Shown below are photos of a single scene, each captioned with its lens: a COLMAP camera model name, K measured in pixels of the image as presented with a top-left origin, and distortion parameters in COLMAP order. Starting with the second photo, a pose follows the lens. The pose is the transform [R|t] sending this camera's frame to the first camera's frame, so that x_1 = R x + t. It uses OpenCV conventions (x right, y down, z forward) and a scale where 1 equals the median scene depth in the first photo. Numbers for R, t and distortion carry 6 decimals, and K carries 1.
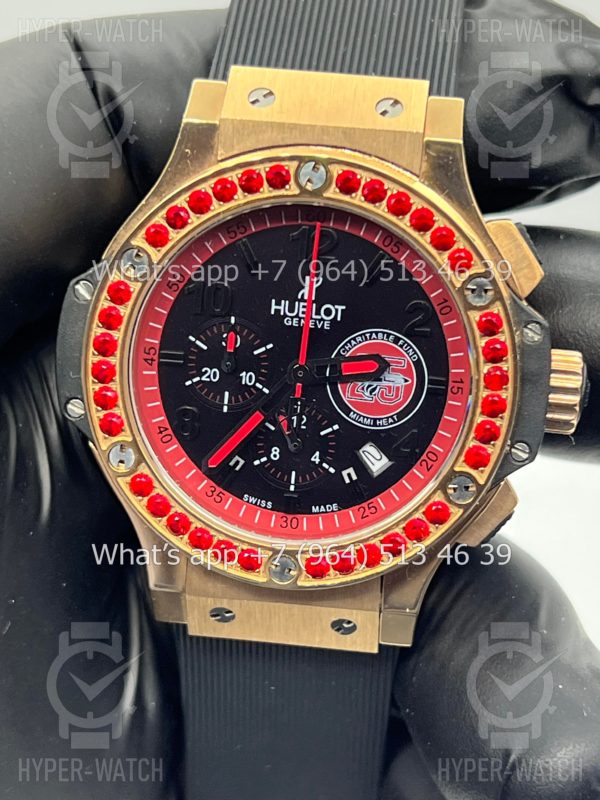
lens RADIAL K [[1883.6, 0, 298.7], [0, 1883.6, 412.3], [0, 0, 1]] dist [0.230109, 0.000000]
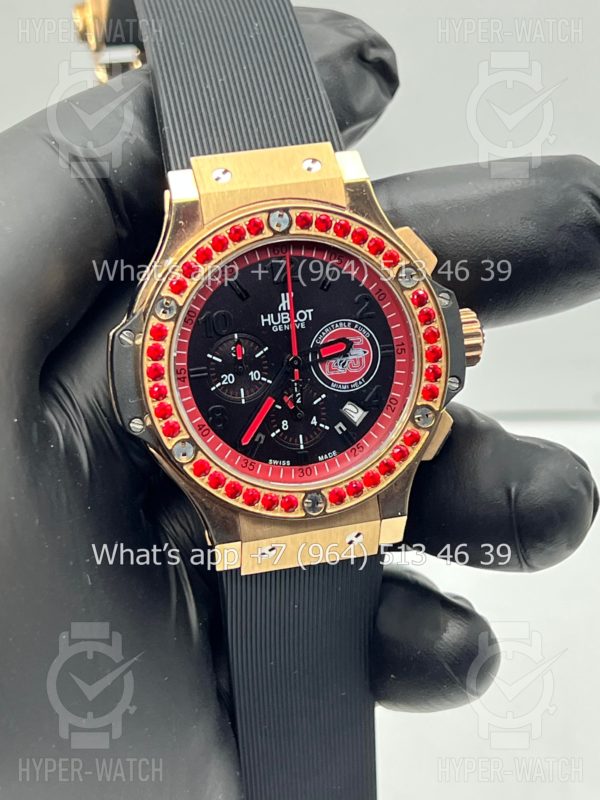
lens RADIAL K [[1883.6, 0, 300.7], [0, 1883.6, 393.2], [0, 0, 1]] dist [0.230109, 0.000000]
pose [[0.939373, -0.216288, 0.266080, -0.366278], [0.230039, 0.972949, -0.021251, 0.031554], [-0.254286, 0.081171, 0.963717, -0.331529]]
